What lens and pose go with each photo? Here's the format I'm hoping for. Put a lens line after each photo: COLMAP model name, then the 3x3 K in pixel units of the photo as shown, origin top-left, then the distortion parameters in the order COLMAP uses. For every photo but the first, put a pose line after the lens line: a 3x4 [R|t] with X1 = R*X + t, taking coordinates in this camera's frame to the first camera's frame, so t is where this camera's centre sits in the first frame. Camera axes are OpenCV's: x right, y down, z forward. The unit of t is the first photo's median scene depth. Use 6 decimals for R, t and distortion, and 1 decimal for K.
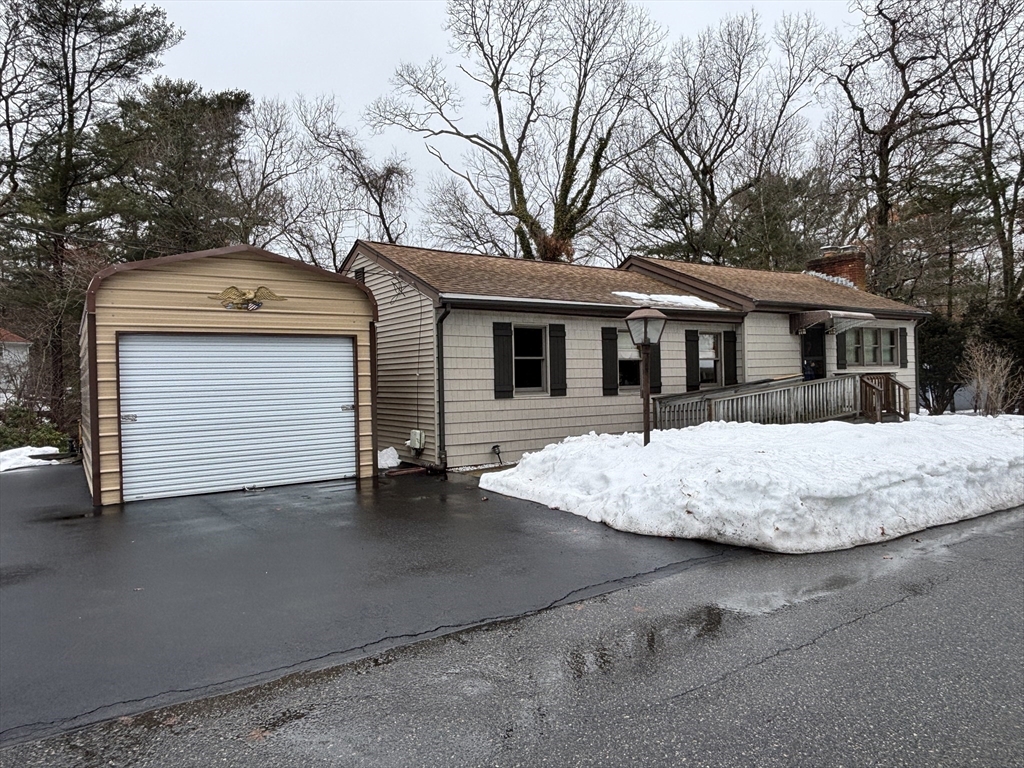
lens RADIAL K [[663.3, 0, 510.5], [0, 663.3, 382.5], [0, 0, 1]] dist [0.005549, -0.000321]
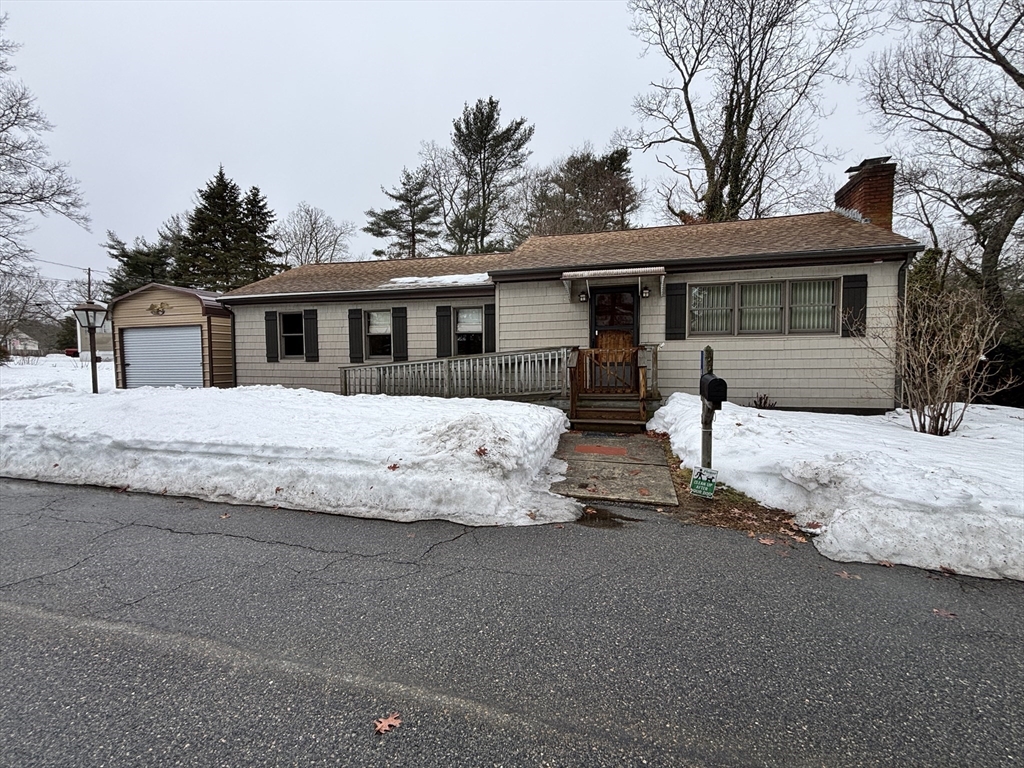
lens RADIAL K [[453.6, 0, 511.8], [0, 453.6, 383.8], [0, 0, 1]] dist [0.005577, 0.000123]
pose [[0.669096, 0.065829, -0.740255, 1.052958], [-0.008505, 0.996682, 0.080945, -0.014119], [0.743127, -0.047865, 0.667436, 0.665932]]
